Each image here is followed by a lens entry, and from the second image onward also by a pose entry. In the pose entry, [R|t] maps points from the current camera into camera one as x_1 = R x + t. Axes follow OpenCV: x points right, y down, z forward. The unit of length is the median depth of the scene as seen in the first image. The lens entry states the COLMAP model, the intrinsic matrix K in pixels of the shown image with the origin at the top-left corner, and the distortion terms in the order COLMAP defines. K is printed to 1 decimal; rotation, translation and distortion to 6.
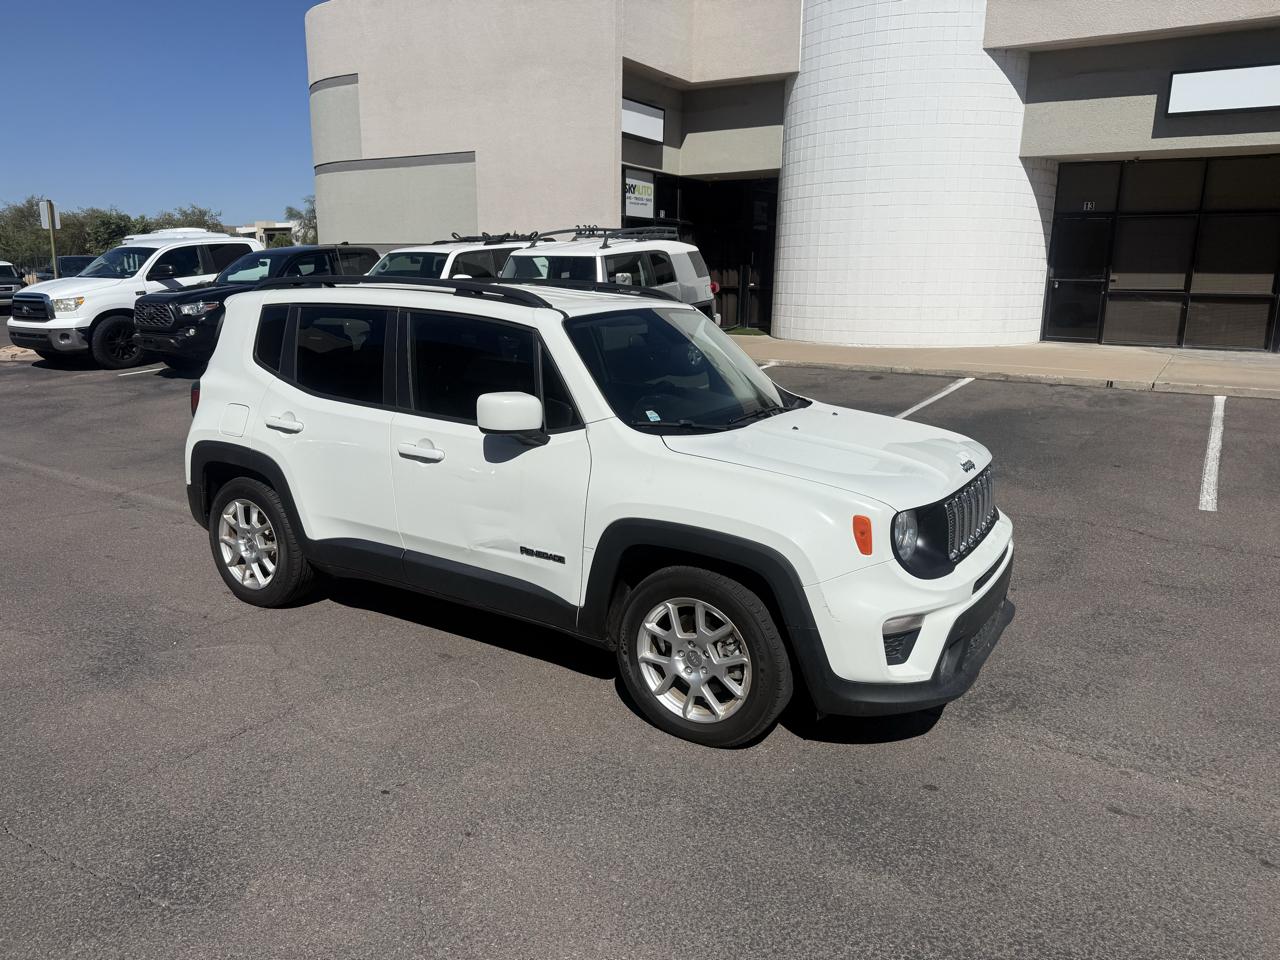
lens RADIAL K [[911.8, 0, 622.5], [0, 911.8, 481.2], [0, 0, 1]] dist [0.038230, -0.051106]
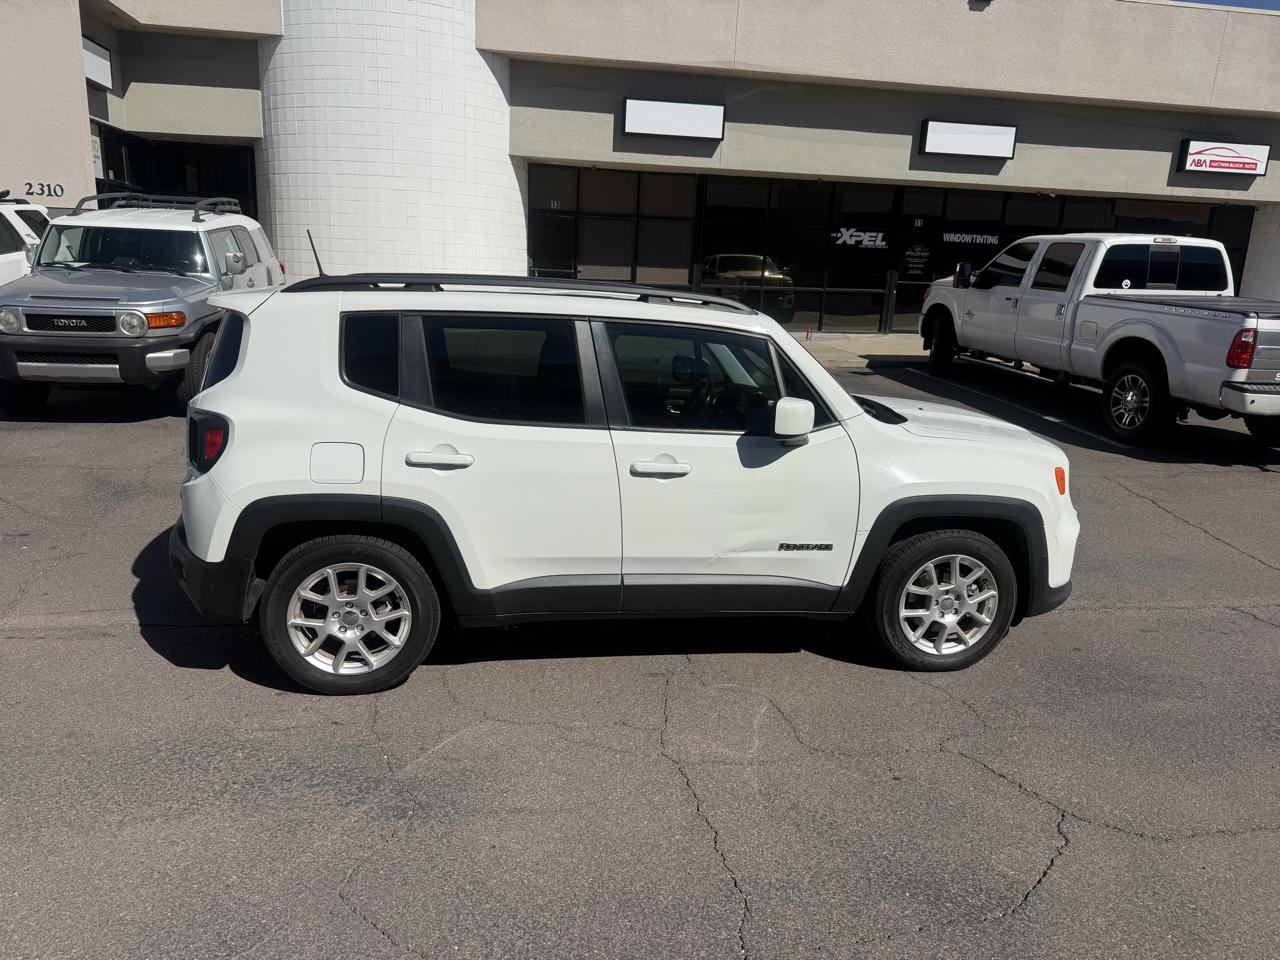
lens RADIAL K [[911.8, 0, 629.5], [0, 911.8, 502.2], [0, 0, 1]] dist [0.038230, -0.051106]
pose [[0.740095, -0.149920, 0.655579, -0.252590], [0.119540, 0.988638, 0.091133, -0.025324], [-0.661793, 0.010921, 0.749607, 0.088479]]
